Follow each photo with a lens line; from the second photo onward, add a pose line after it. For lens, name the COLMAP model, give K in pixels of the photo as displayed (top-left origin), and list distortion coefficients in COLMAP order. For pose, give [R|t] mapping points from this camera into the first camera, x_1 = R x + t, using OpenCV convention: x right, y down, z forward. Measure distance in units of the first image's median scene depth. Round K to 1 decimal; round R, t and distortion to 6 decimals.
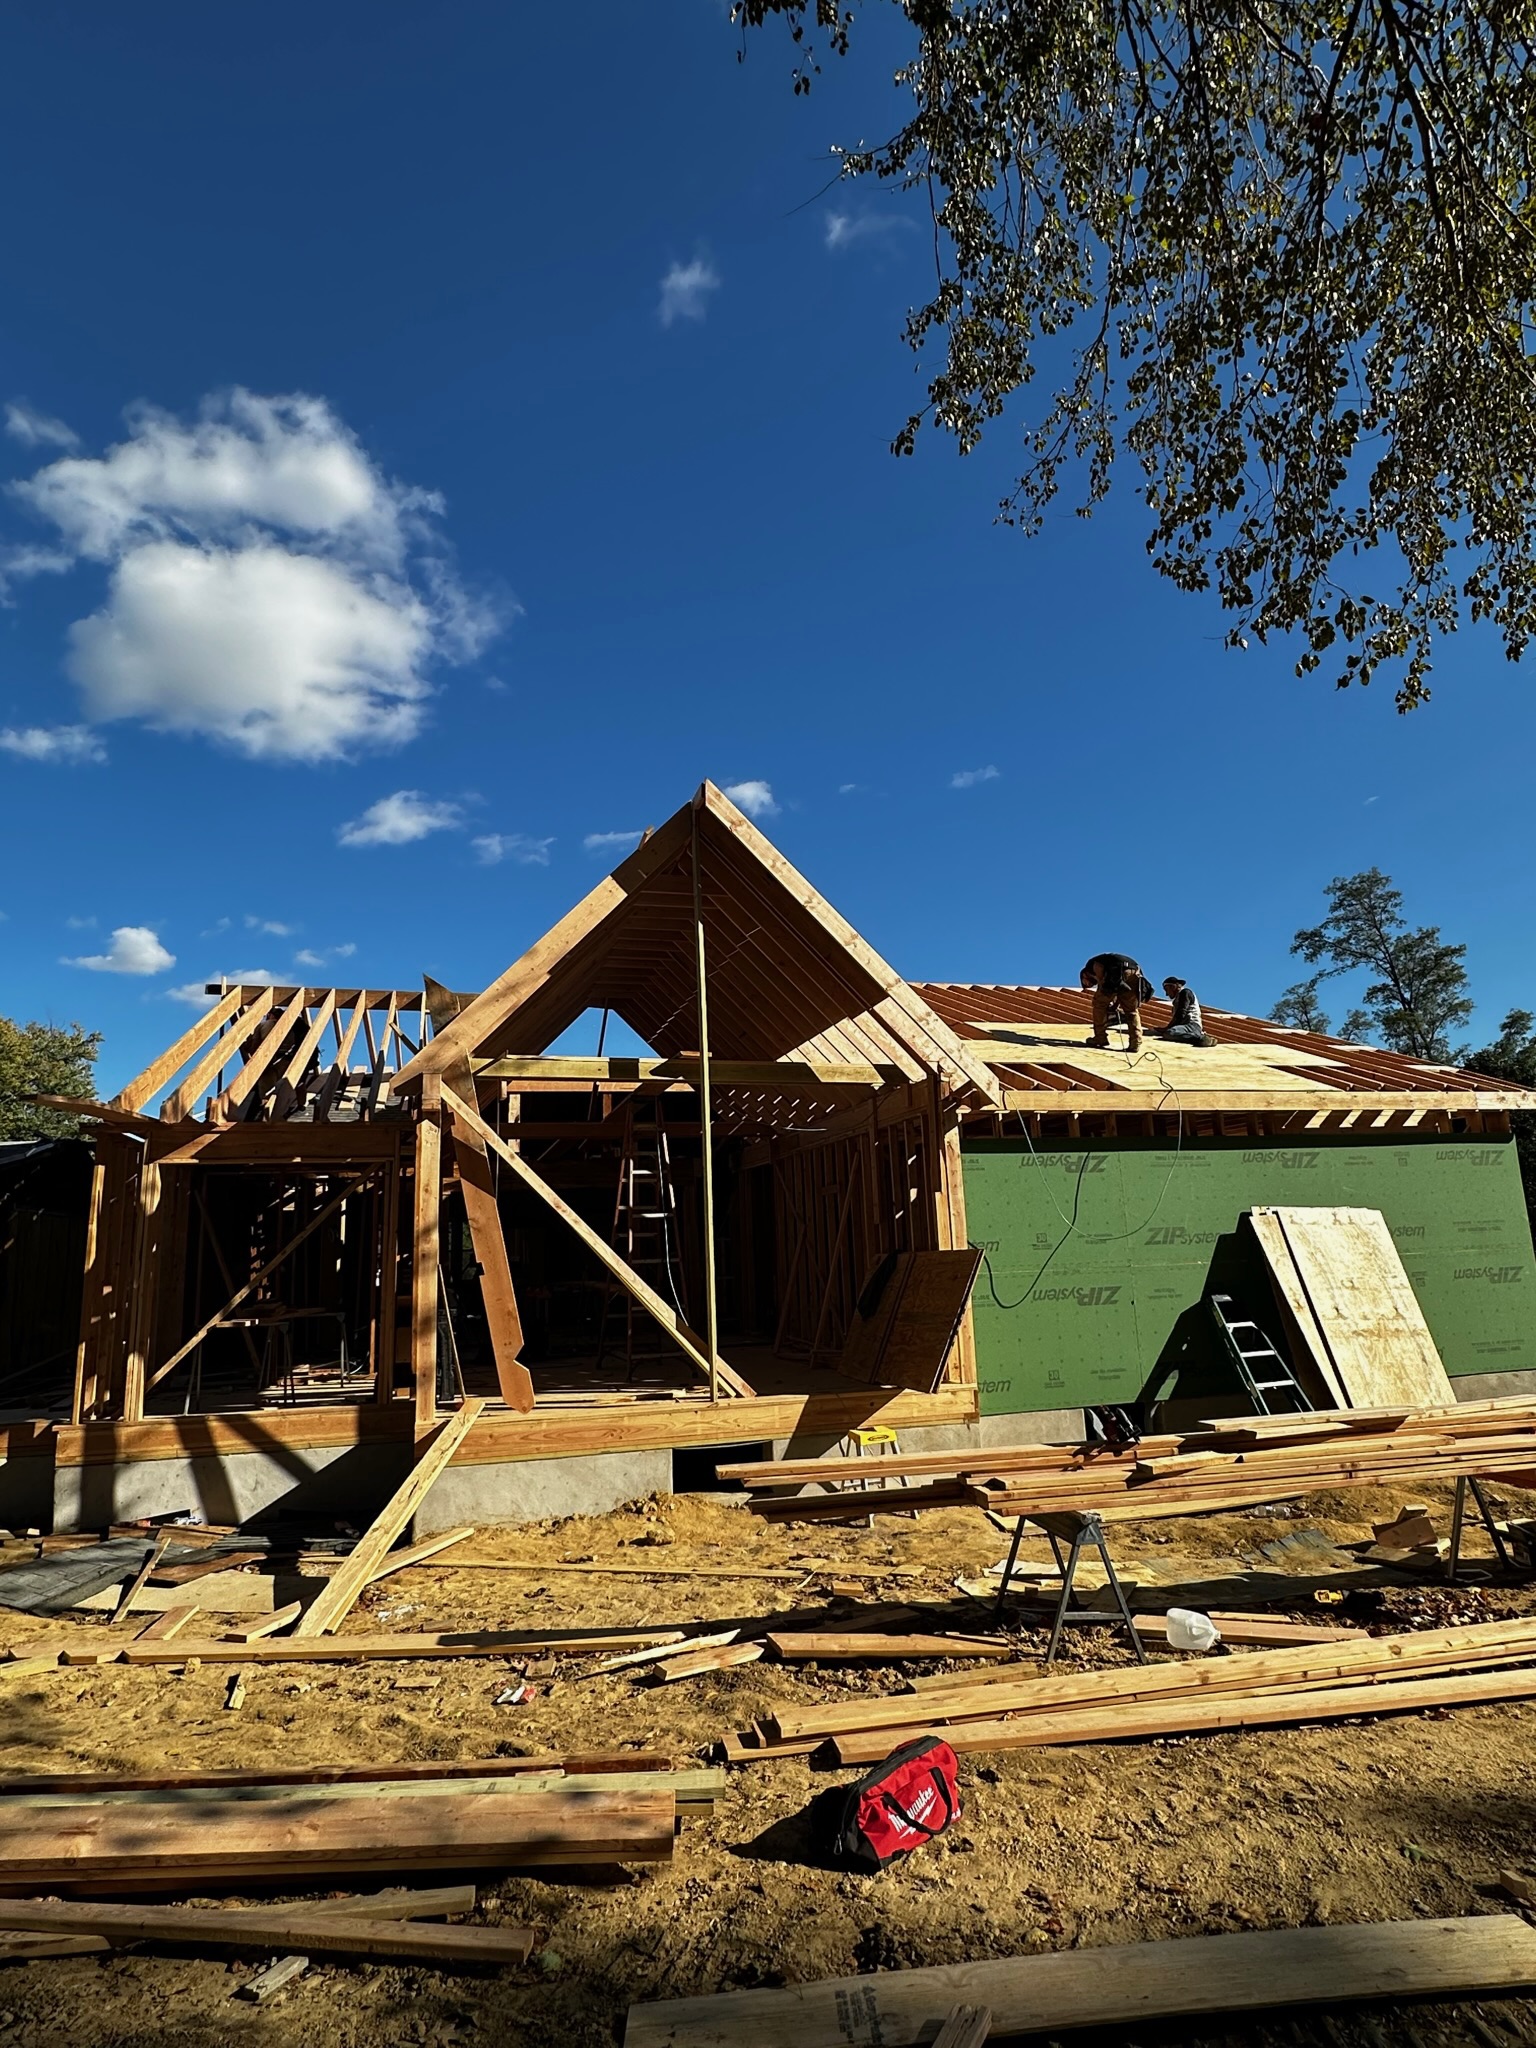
lens RADIAL K [[1172.3, 0, 768.0], [0, 1172.3, 1024.0], [0, 0, 1]] dist [-0.005778, -0.000821]
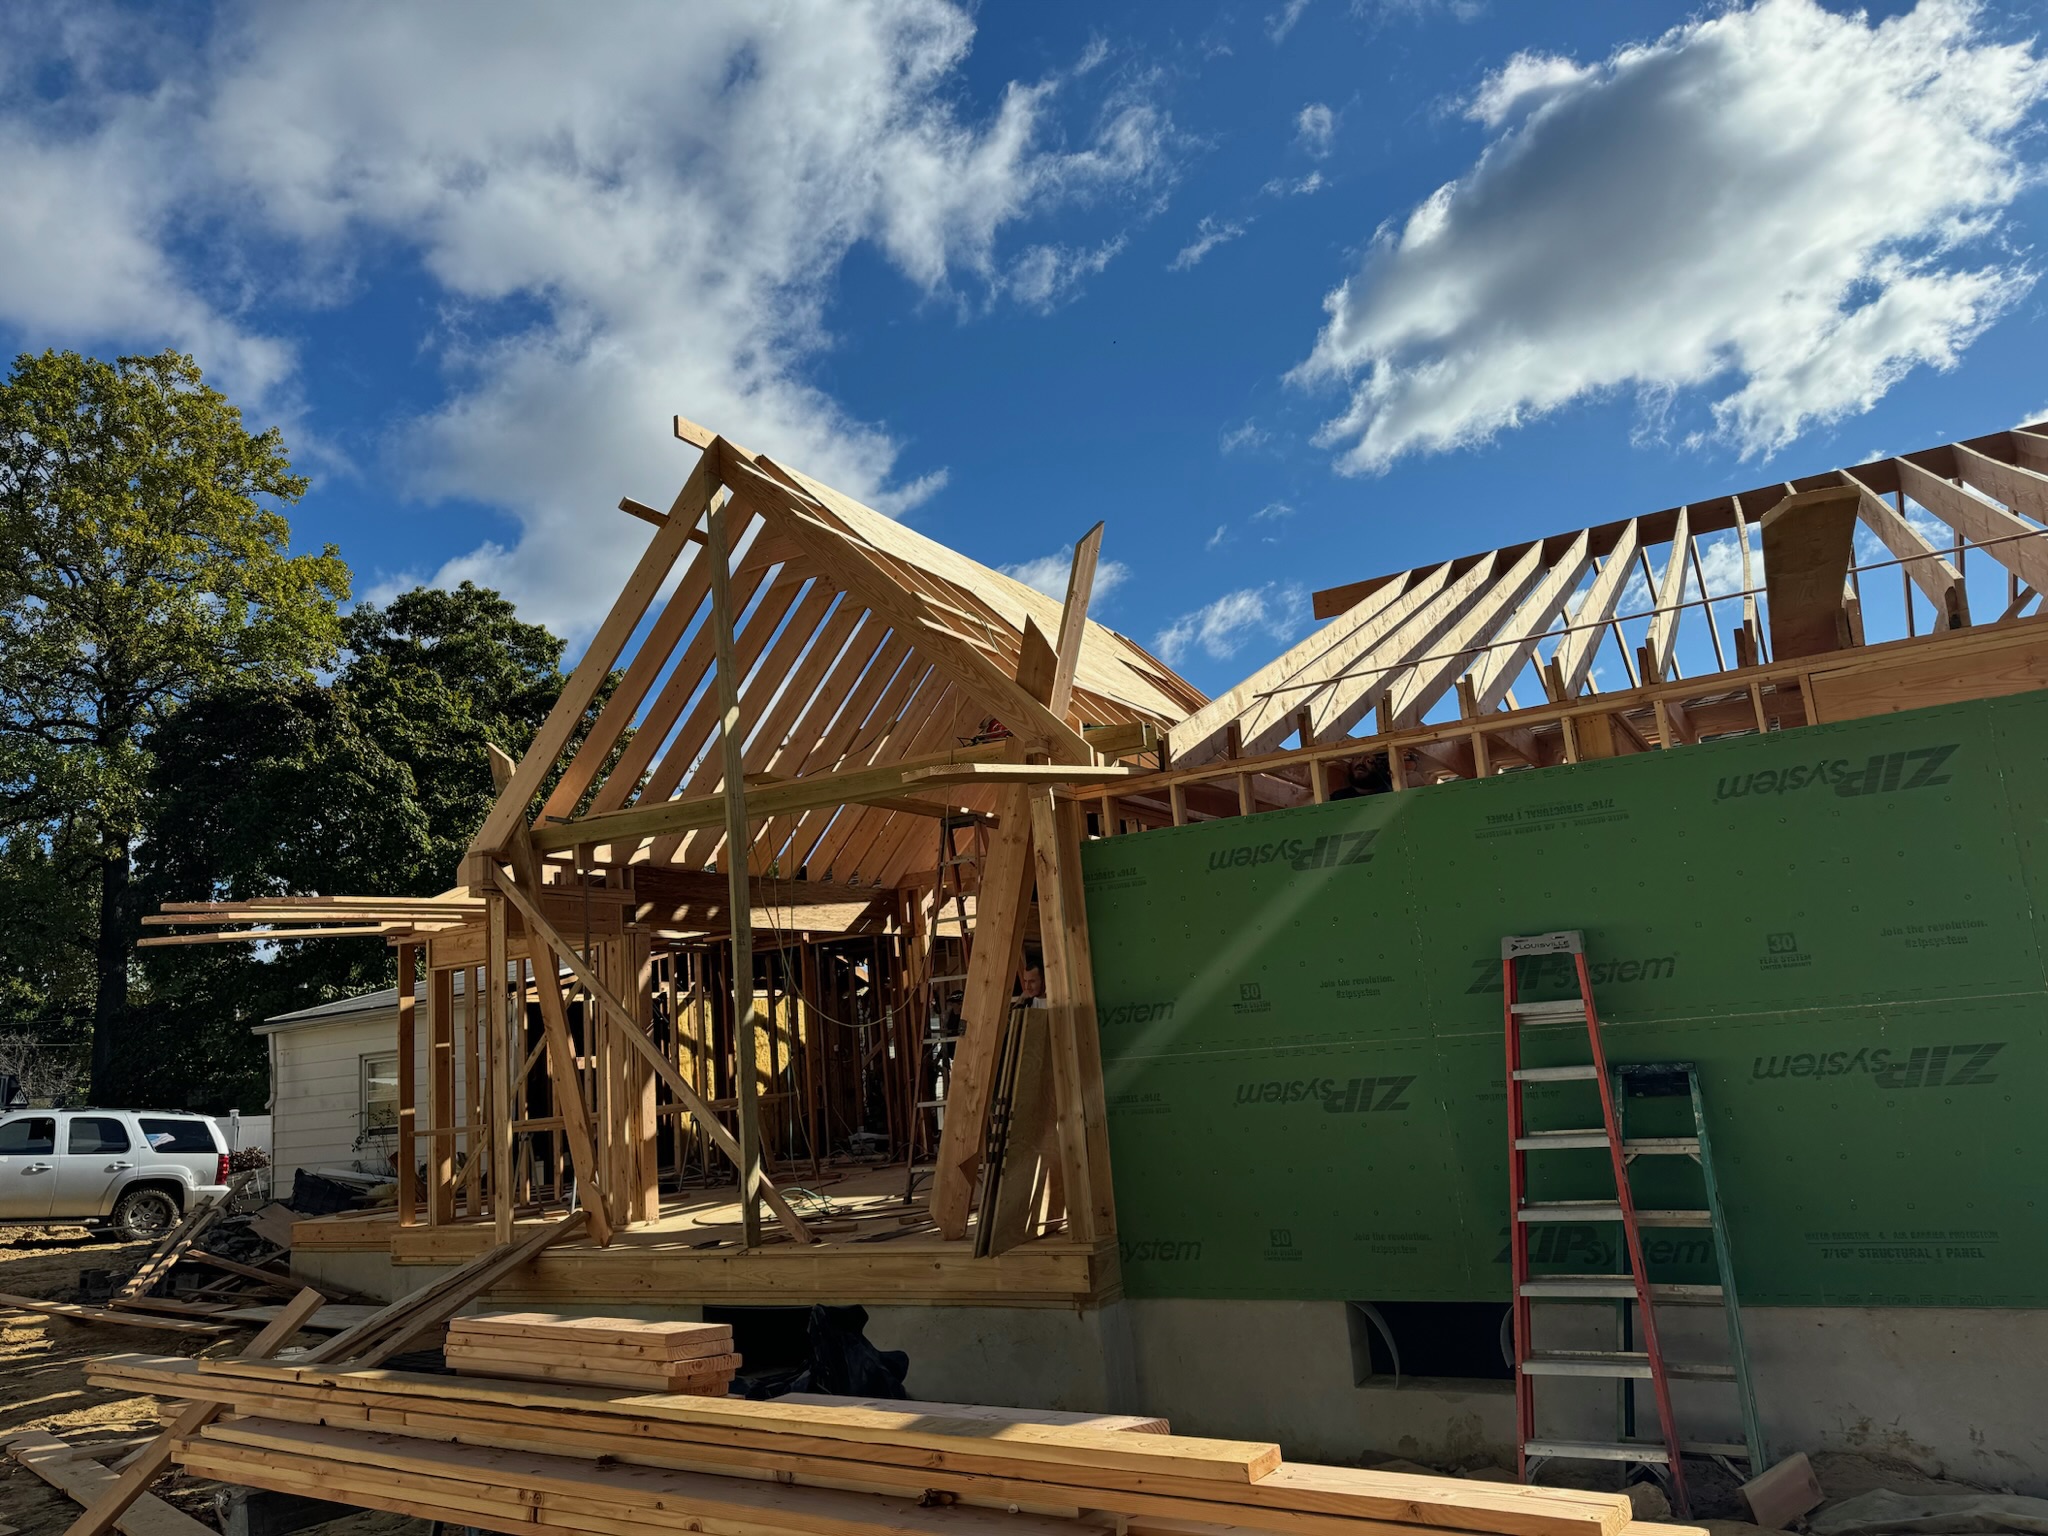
lens RADIAL K [[1460.1, 0, 996.8], [0, 1460.1, 783.0], [0, 0, 1]] dist [0.081029, -0.099791]
pose [[0.680016, -0.151143, -0.717450, 0.650218], [0.199470, 0.979750, -0.017339, 0.068221], [0.705542, -0.131319, 0.696394, 0.416471]]
